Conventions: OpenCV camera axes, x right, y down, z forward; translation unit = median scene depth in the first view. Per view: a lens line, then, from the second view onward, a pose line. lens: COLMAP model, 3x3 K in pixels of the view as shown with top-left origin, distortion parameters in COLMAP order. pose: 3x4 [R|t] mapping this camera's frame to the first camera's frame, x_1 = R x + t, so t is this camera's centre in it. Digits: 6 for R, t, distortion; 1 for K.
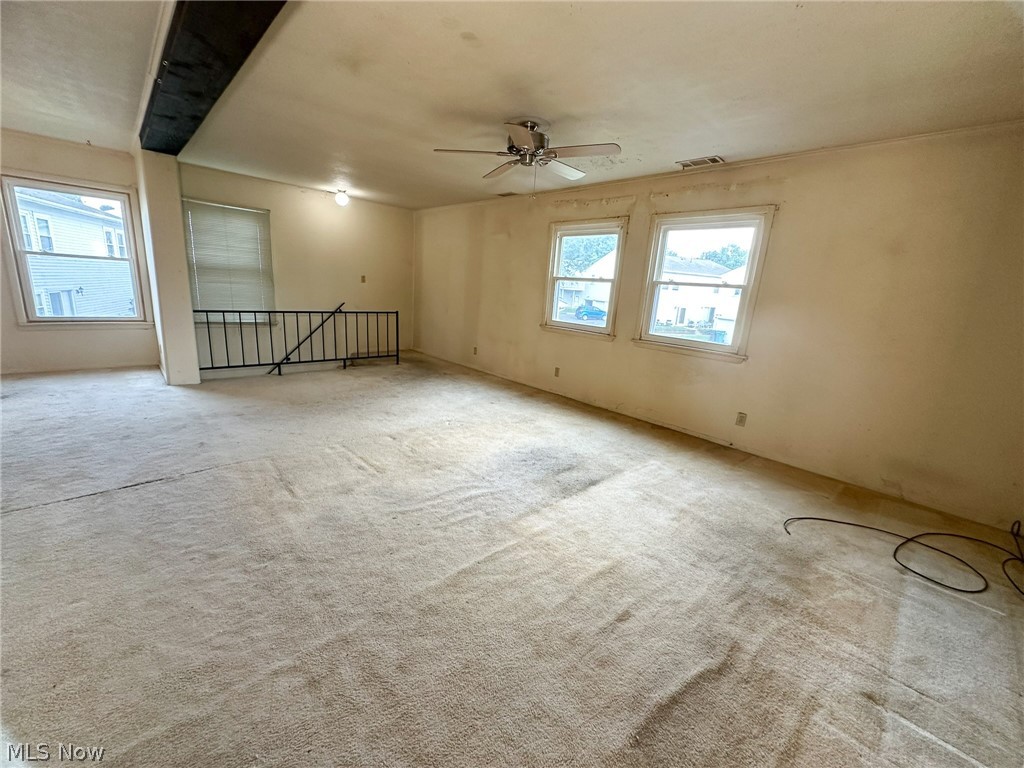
lens RADIAL K [[408.3, 0, 512.9], [0, 408.3, 381.9], [0, 0, 1]] dist [-0.005569, 0.000978]
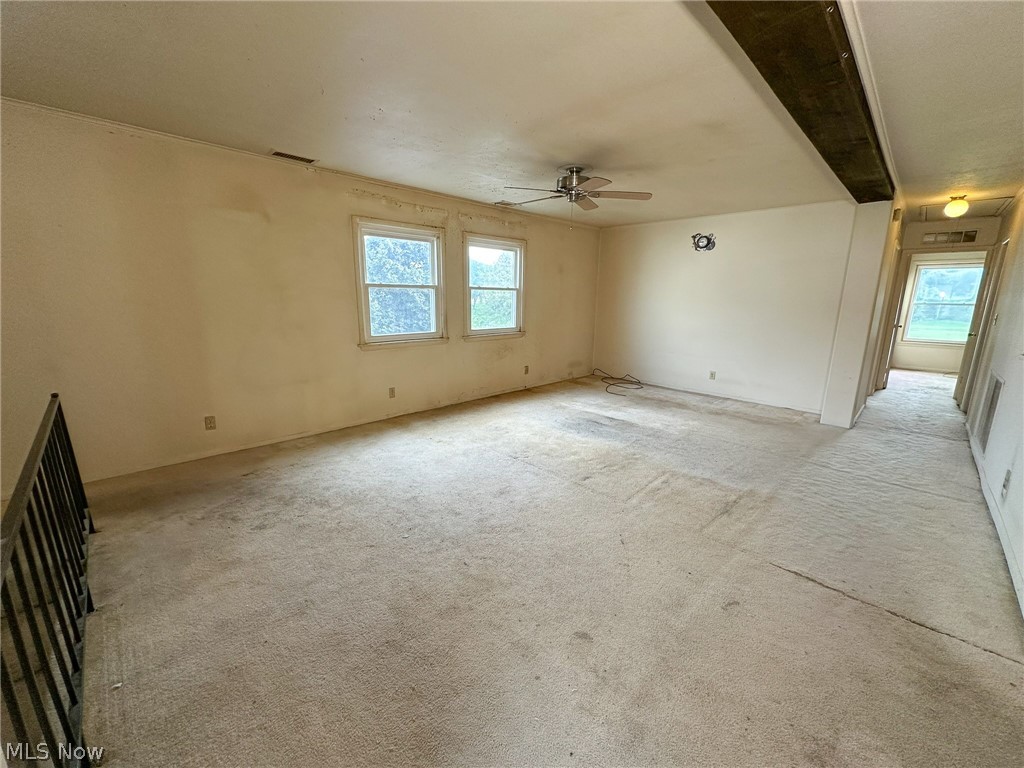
lens RADIAL K [[408.3, 0, 510.8], [0, 408.3, 383.1], [0, 0, 1]] dist [-0.005569, 0.000978]
pose [[-0.018051, -0.276171, 0.960939, -1.035806], [0.215252, 0.937485, 0.273474, -0.323725], [-0.976392, 0.211780, 0.042523, 1.012553]]
